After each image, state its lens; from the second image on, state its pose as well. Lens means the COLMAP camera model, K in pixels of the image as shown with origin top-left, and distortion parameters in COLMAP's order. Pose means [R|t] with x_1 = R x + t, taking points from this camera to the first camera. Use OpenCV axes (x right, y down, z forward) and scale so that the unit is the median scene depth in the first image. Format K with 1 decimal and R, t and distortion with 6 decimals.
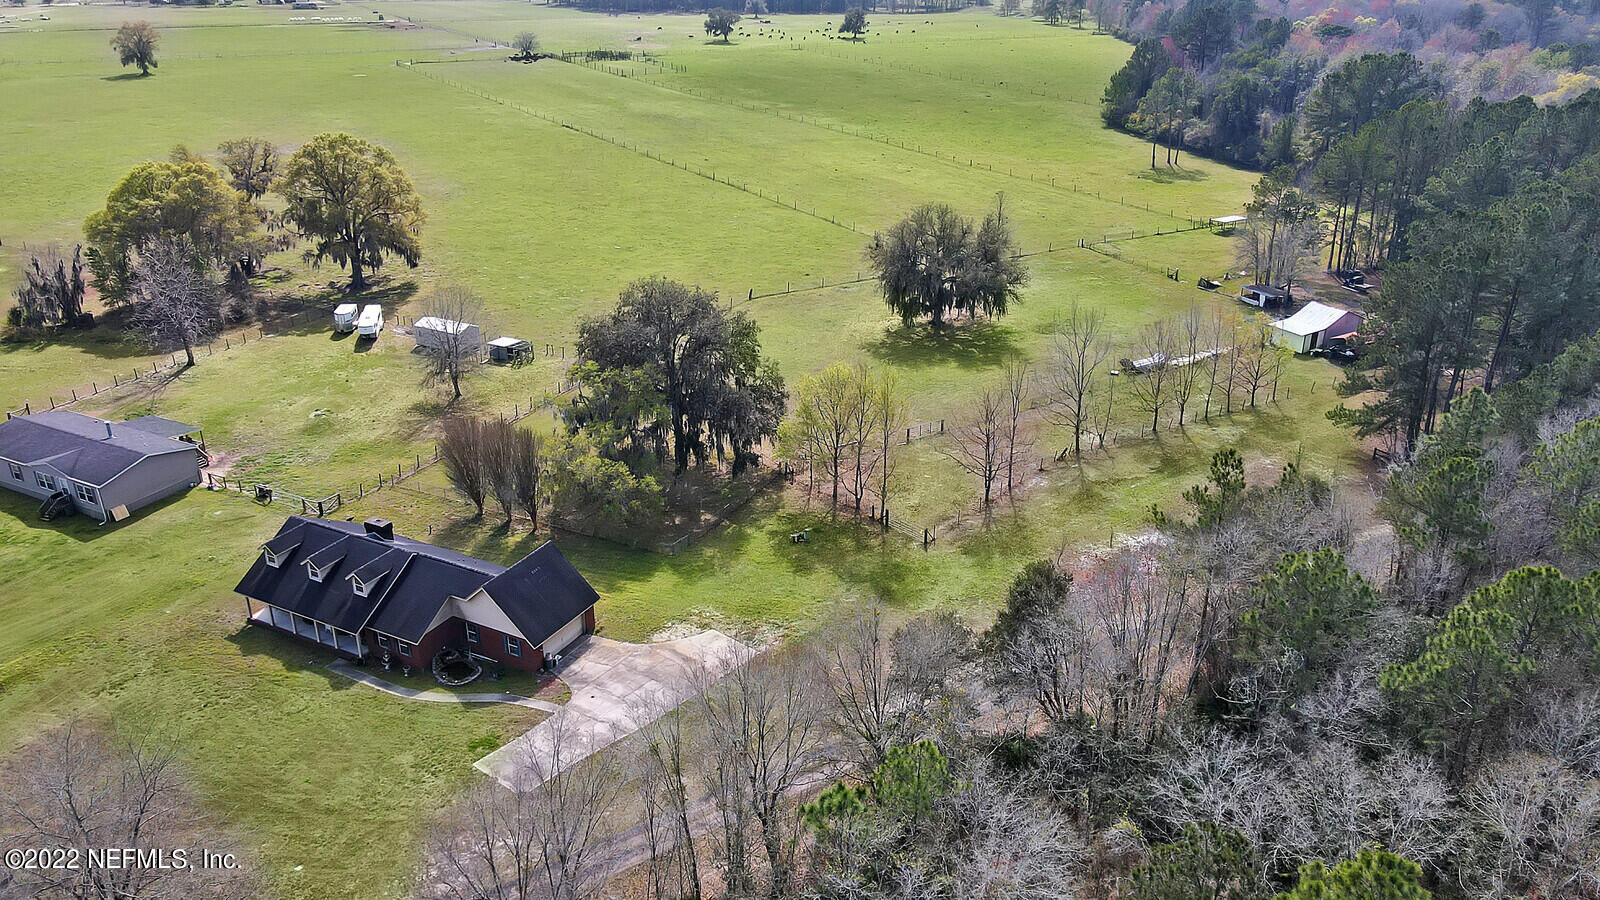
lens RADIAL K [[1235.2, 0, 800.0], [0, 1235.2, 450.0], [0, 0, 1]] dist [-0.000075, 0.000792]
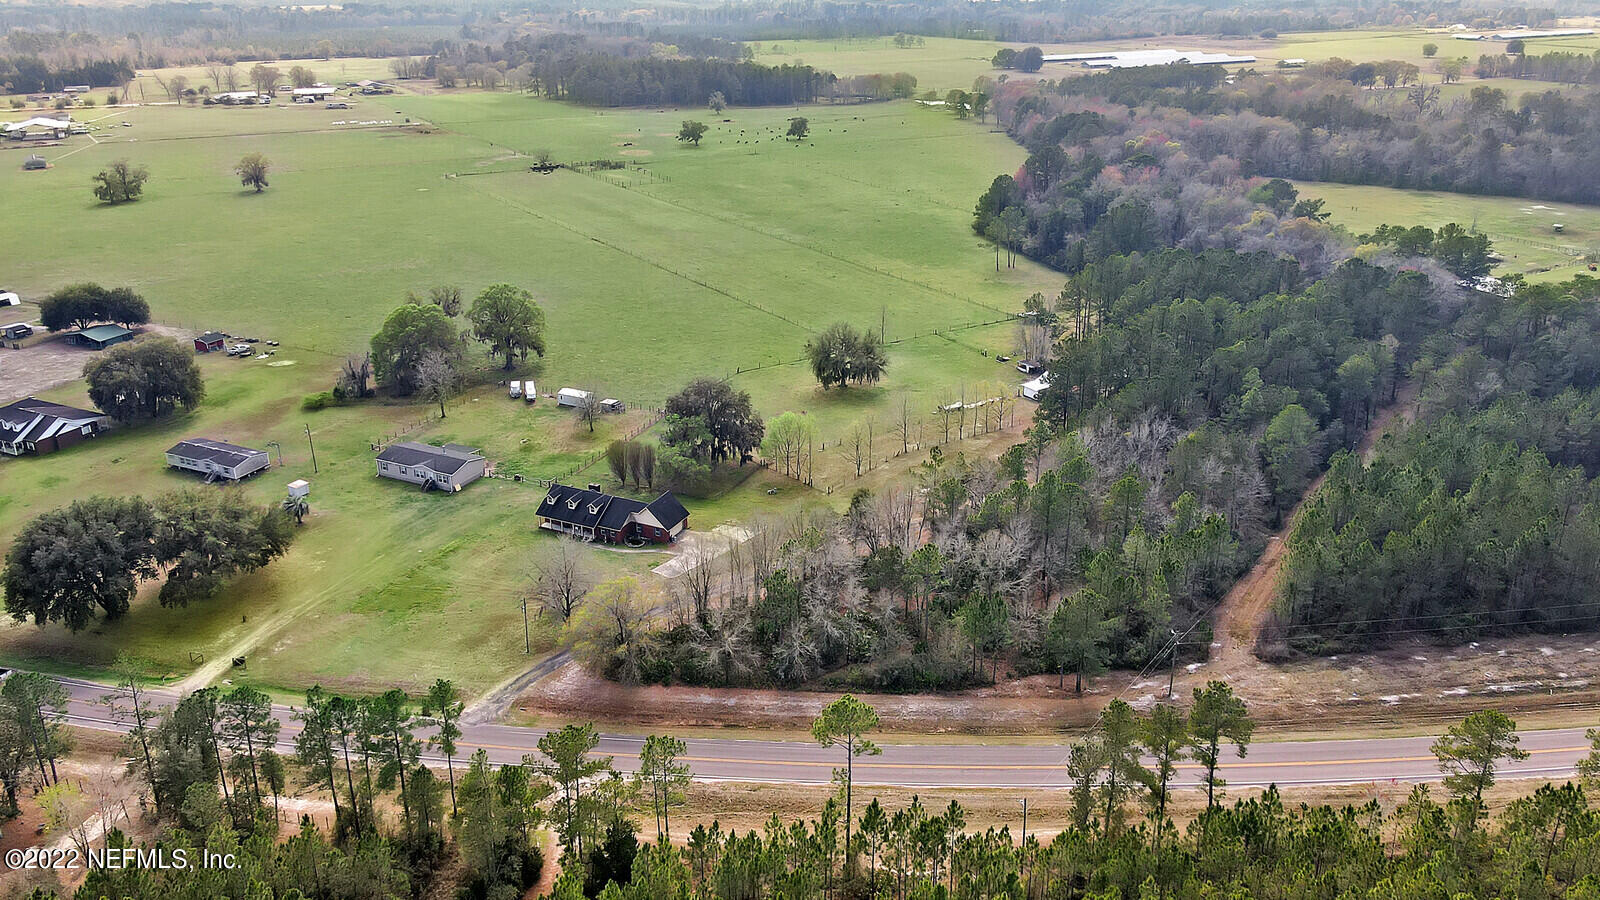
lens RADIAL K [[1235.2, 0, 800.0], [0, 1235.2, 450.0], [0, 0, 1]] dist [-0.000075, 0.000792]
pose [[0.999183, -0.018321, 0.036010, -0.020562], [0.019180, 0.999536, -0.023655, 0.035496], [-0.035560, 0.024326, 0.999071, -0.882863]]
